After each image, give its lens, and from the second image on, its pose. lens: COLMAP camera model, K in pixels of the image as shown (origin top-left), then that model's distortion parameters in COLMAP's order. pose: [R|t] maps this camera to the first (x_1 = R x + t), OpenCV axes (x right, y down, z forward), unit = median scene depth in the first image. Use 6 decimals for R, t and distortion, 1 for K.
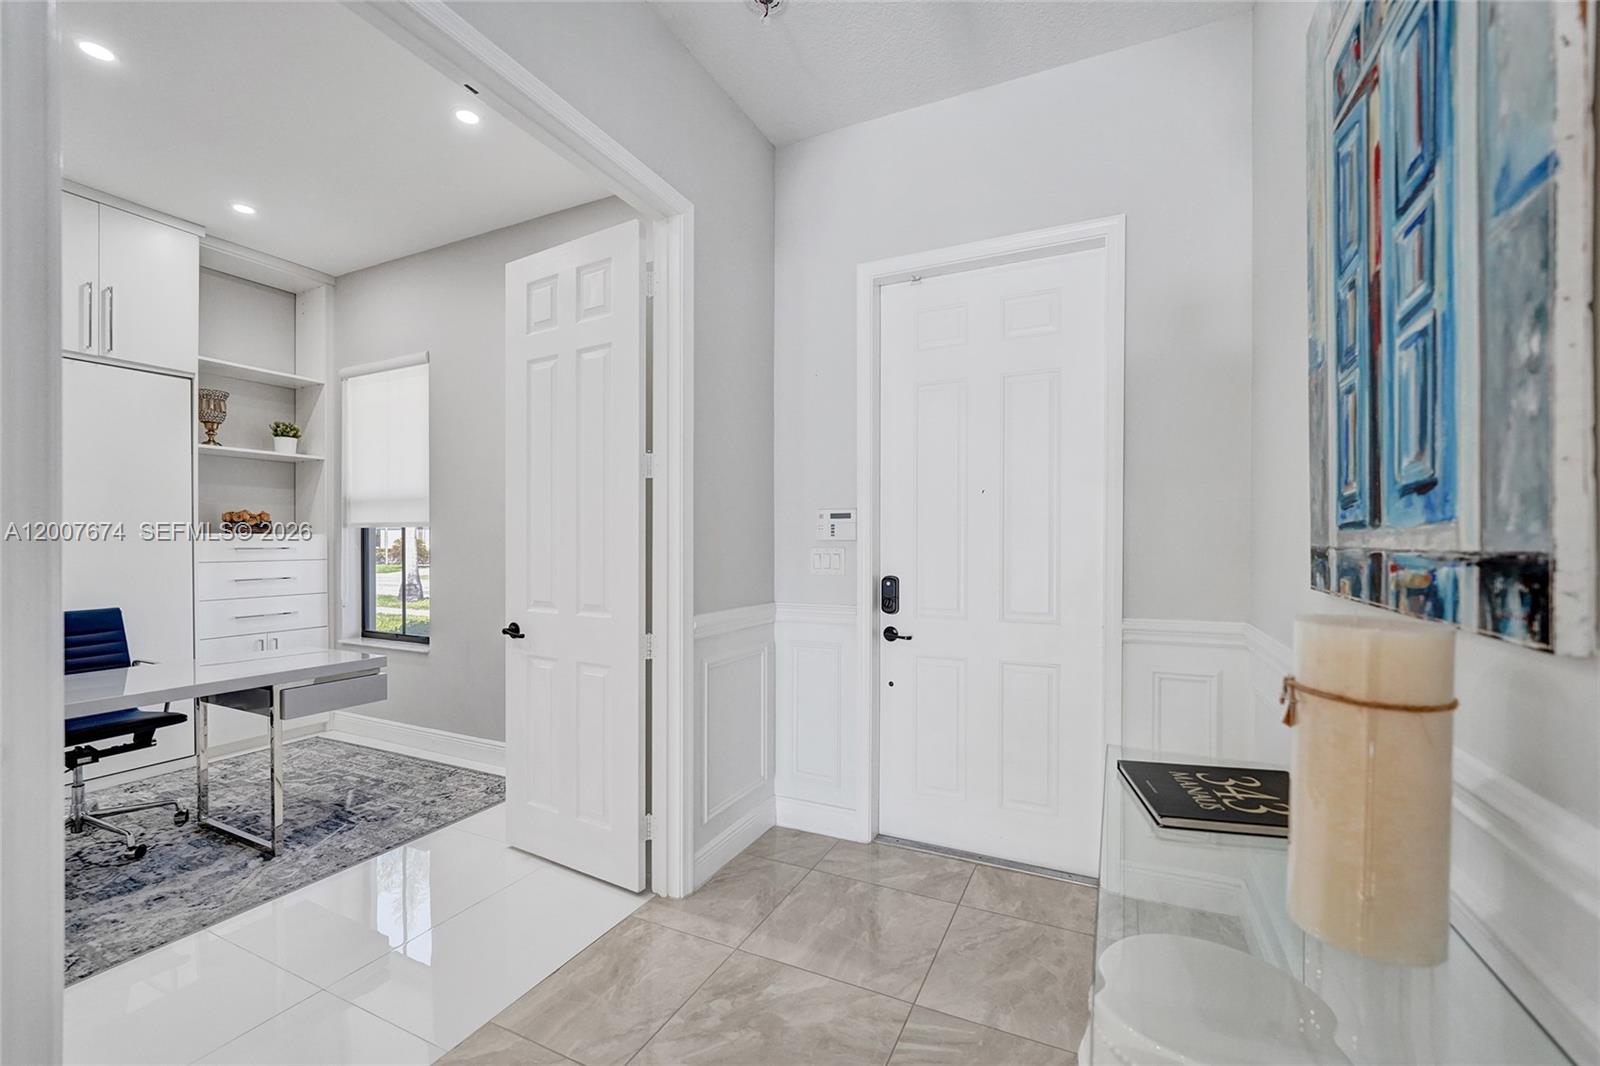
lens RADIAL K [[654.5, 0, 800.1], [0, 654.5, 562.1], [0, 0, 1]] dist [-0.000598, -0.000103]
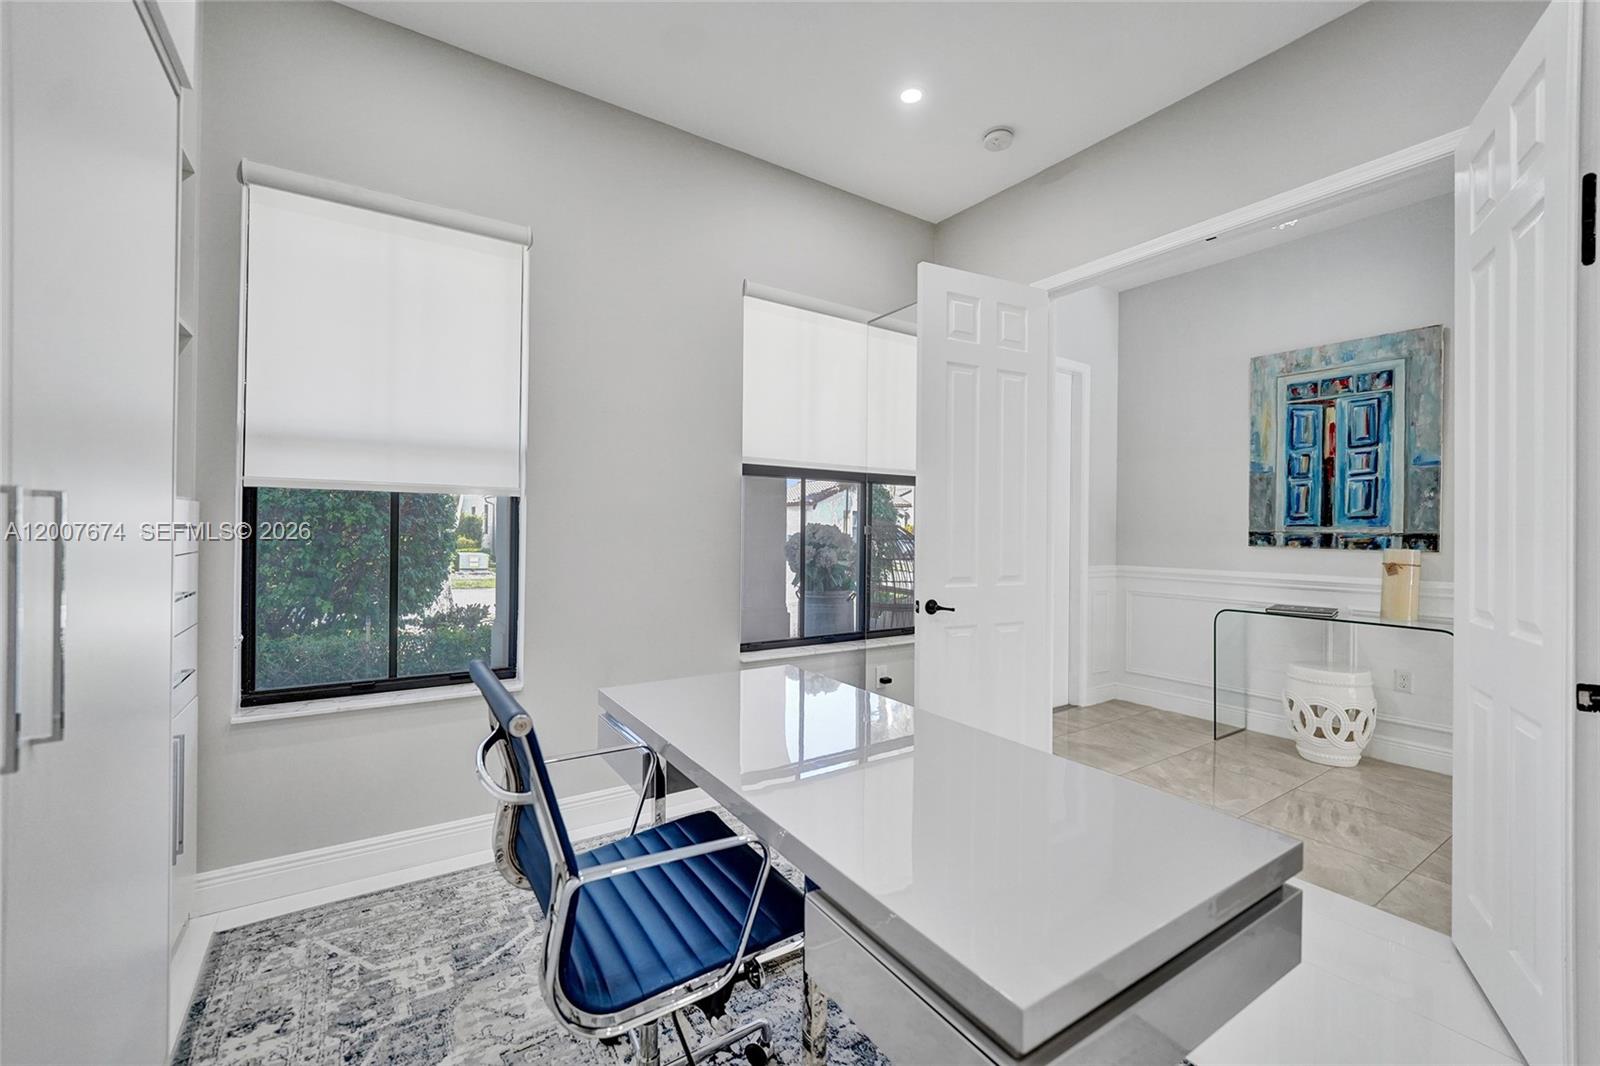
lens RADIAL K [[651.7, 0, 800.0], [0, 651.7, 533.0], [0, 0, 1]] dist [0.017714, -0.000112]
pose [[0.513070, -0.000799, 0.858346, -2.261810], [0.014570, 0.999864, -0.007779, -0.018405], [-0.858223, 0.016497, 0.513012, 0.980956]]
